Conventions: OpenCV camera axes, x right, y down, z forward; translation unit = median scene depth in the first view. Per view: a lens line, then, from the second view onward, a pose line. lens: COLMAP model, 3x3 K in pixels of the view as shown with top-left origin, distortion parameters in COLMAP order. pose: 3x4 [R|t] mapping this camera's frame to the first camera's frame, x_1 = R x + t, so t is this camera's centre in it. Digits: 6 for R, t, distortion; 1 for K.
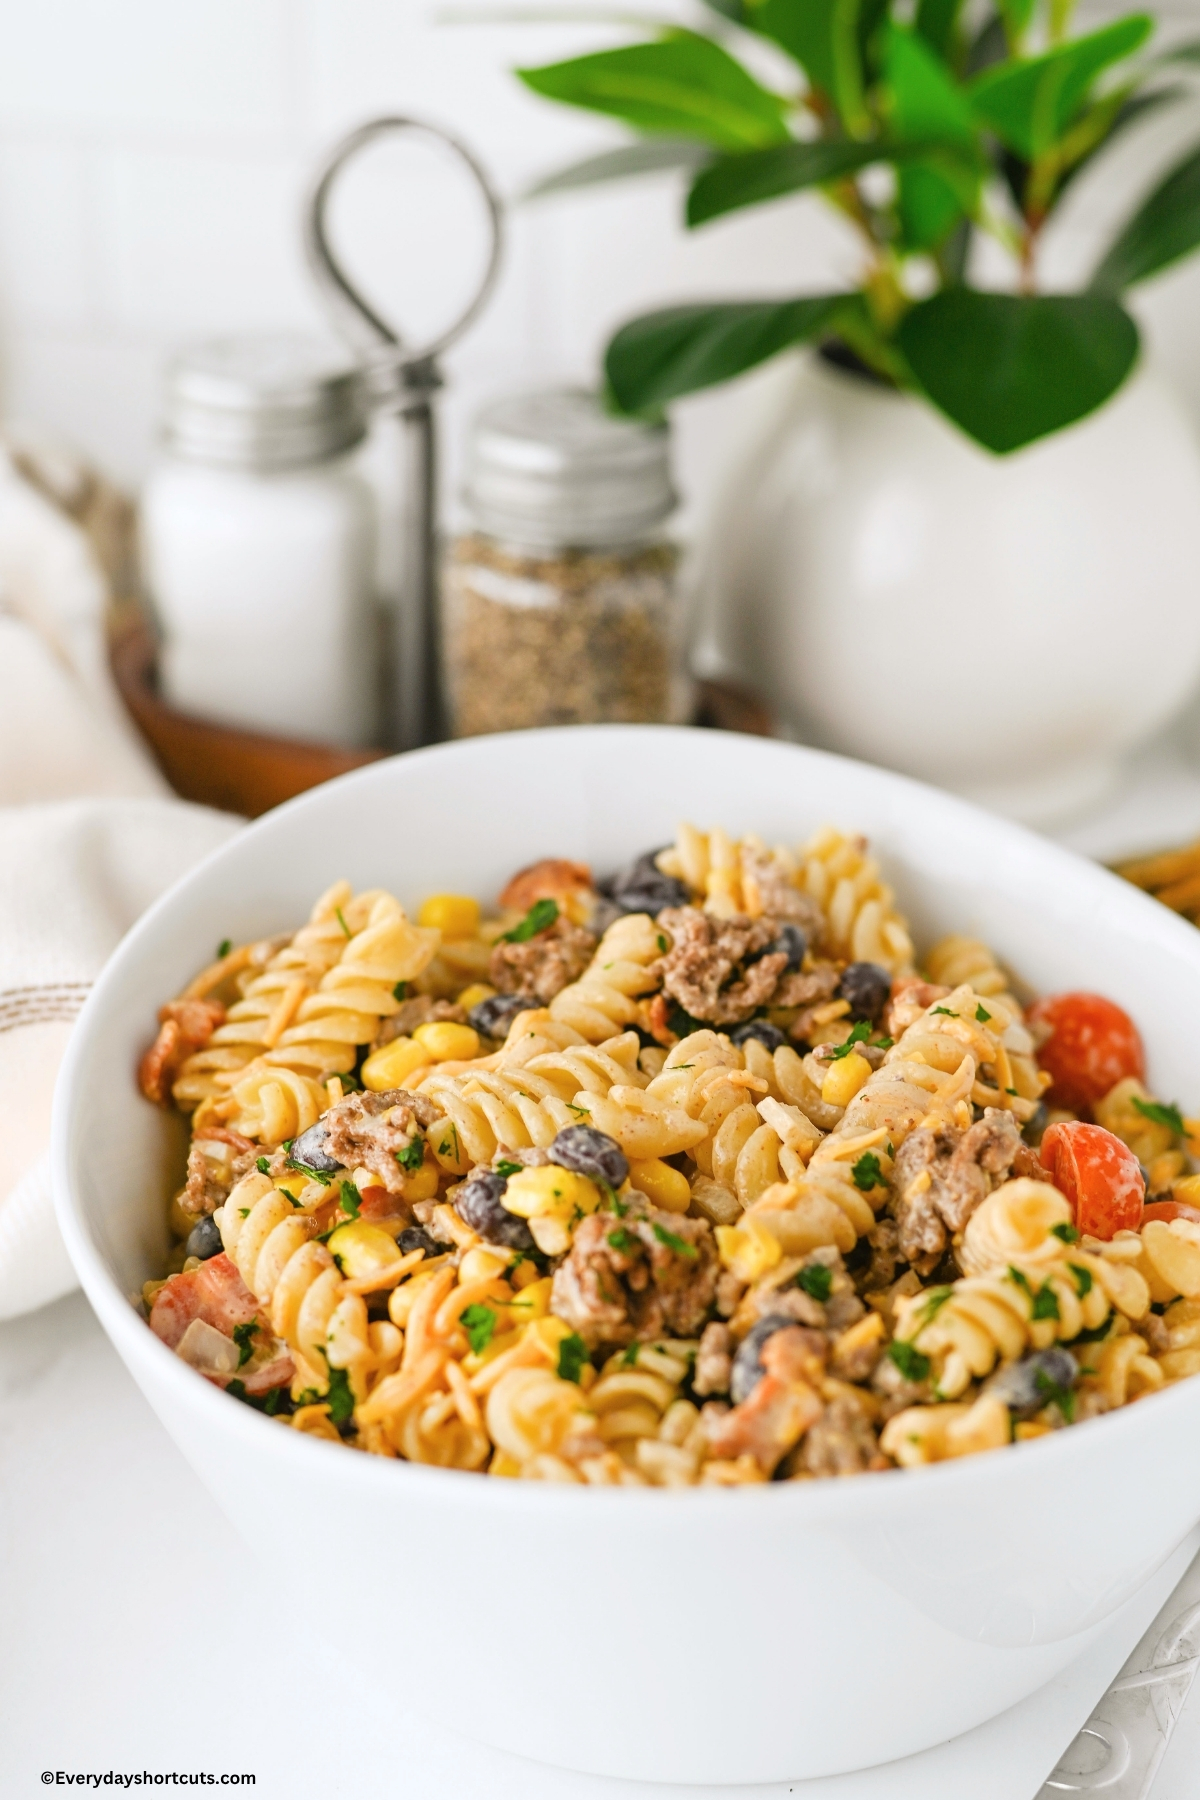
lens RADIAL K [[2629.1, 0, 600.0], [0, 2629.1, 900.0], [0, 0, 1]] dist [-0.160871, 0.074567]
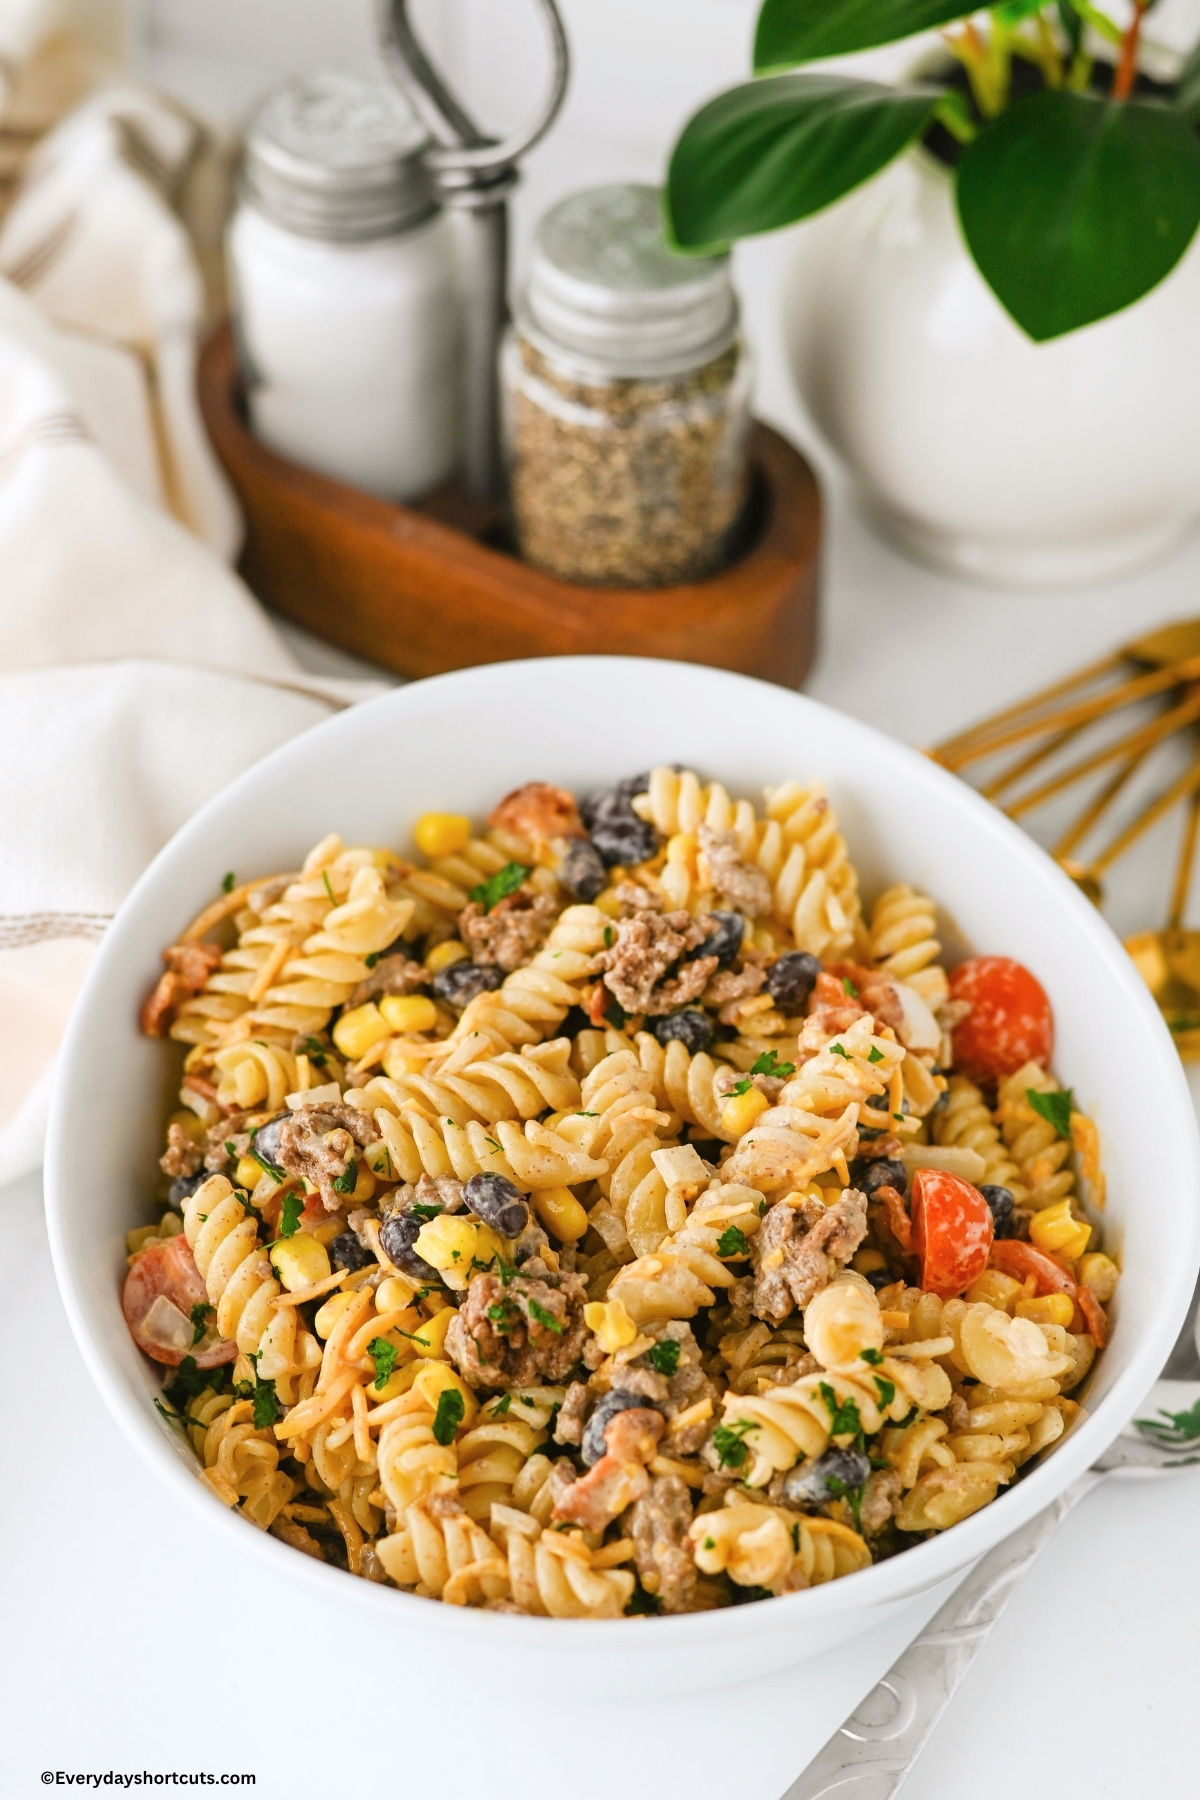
lens RADIAL K [[2629.1, 0, 600.0], [0, 2629.1, 900.0], [0, 0, 1]] dist [-0.160871, 0.074567]
pose [[0.994308, 0.081512, -0.068612, 0.107609], [-0.060065, 0.960726, 0.270919, -0.337514], [0.088000, -0.265256, 0.960154, -0.070107]]
